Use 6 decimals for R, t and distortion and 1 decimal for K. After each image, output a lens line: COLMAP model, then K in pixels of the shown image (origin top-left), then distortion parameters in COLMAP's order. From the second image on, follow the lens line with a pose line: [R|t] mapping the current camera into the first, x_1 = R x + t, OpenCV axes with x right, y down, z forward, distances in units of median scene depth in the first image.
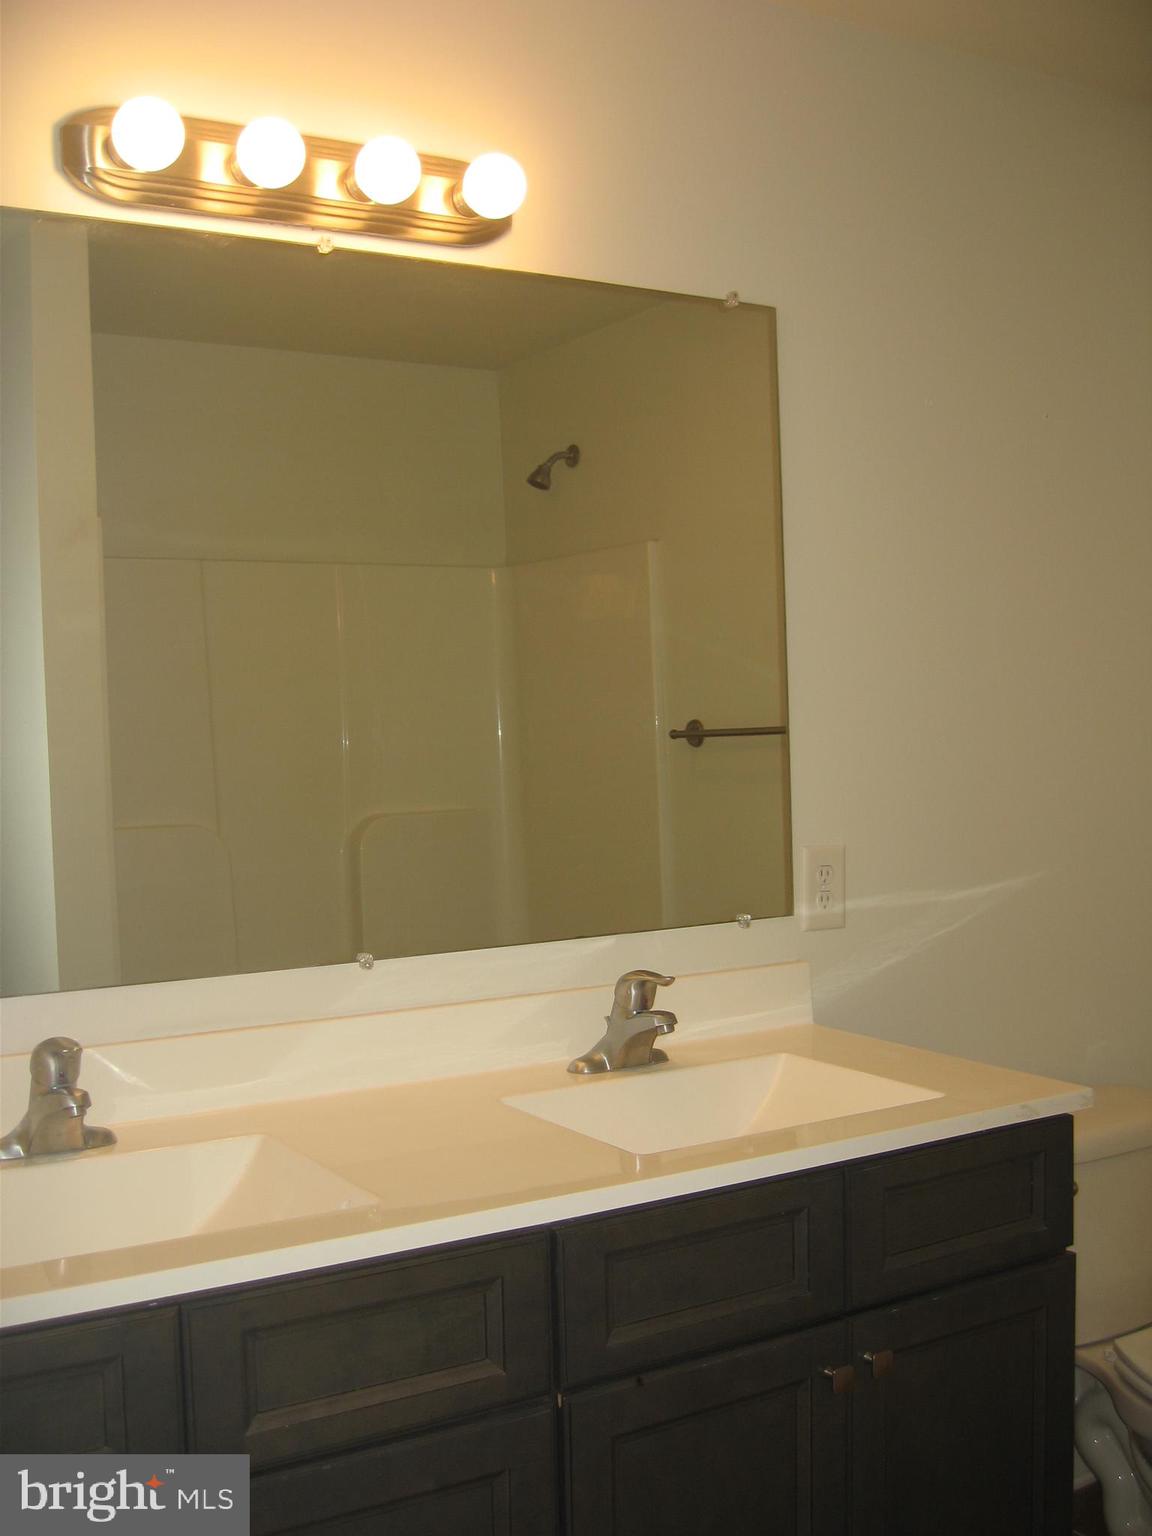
lens RADIAL K [[1691.7, 0, 575.6], [0, 1691.7, 768.8], [0, 0, 1]] dist [-0.056705, 0.000000]
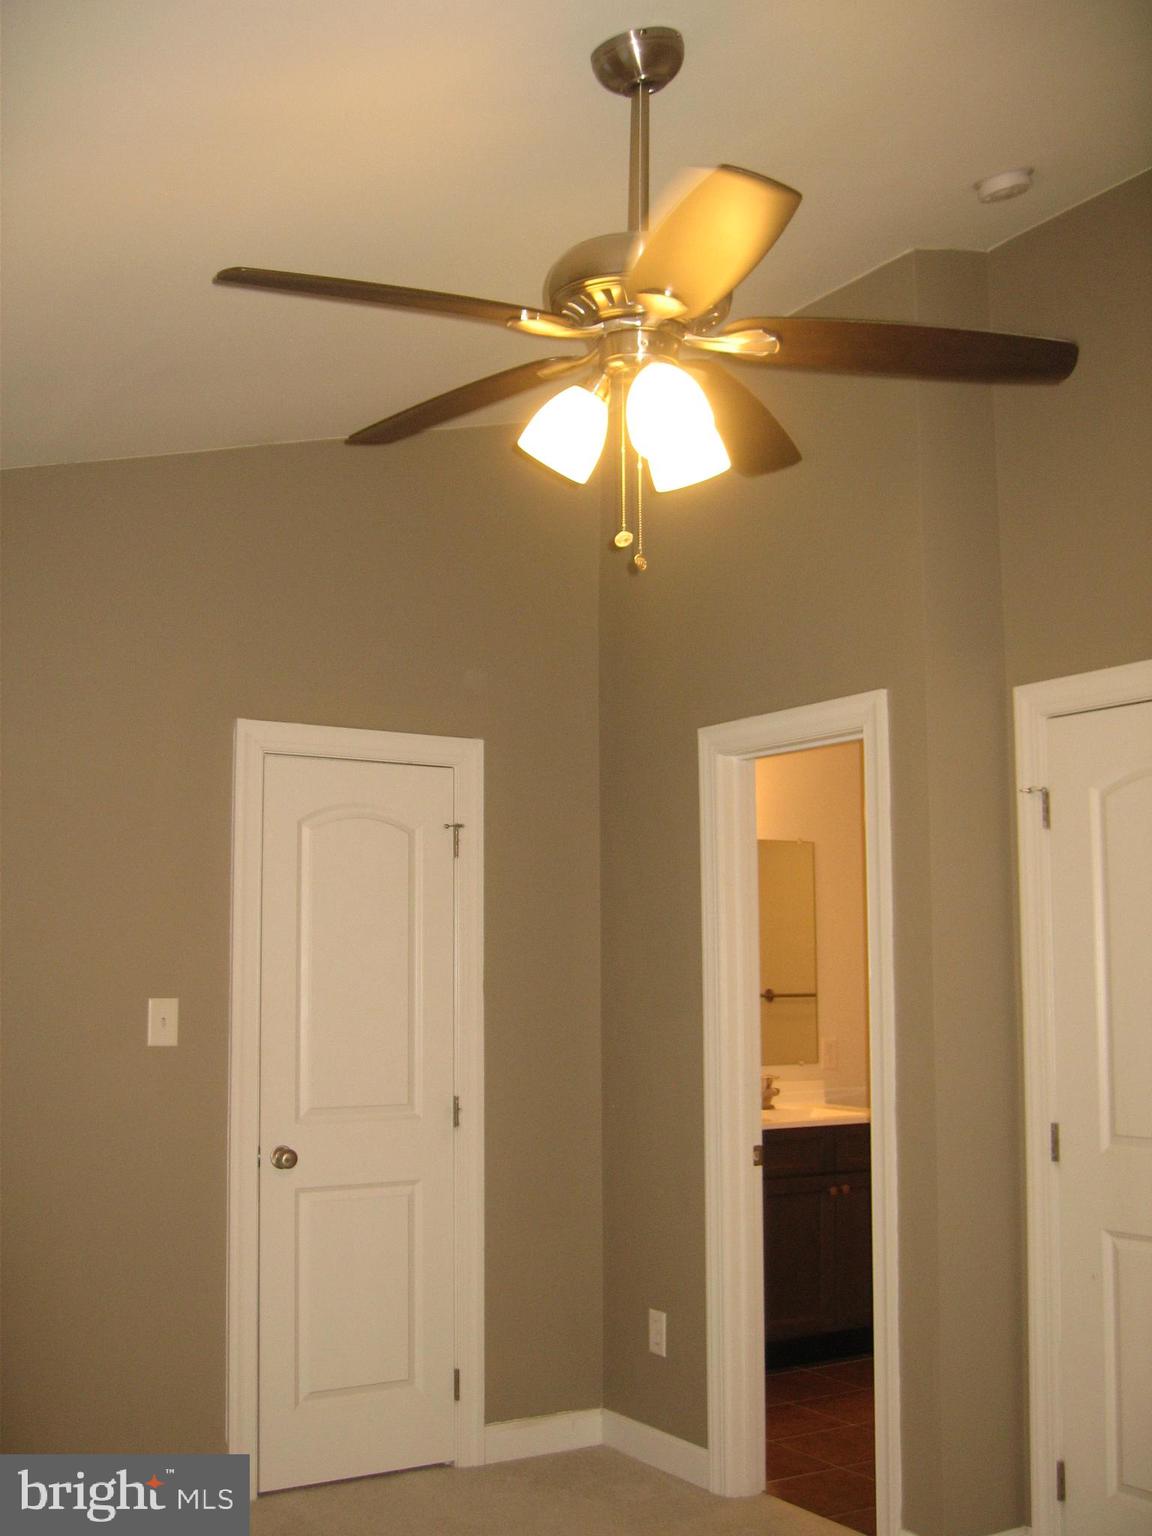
lens RADIAL K [[1691.7, 0, 575.8], [0, 1691.7, 769.2], [0, 0, 1]] dist [-0.056705, 0.000000]
pose [[0.999523, 0.027733, -0.013593, -0.235406], [-0.029479, 0.987927, -0.152092, 0.042615], [0.009211, 0.152420, 0.988273, -1.737316]]
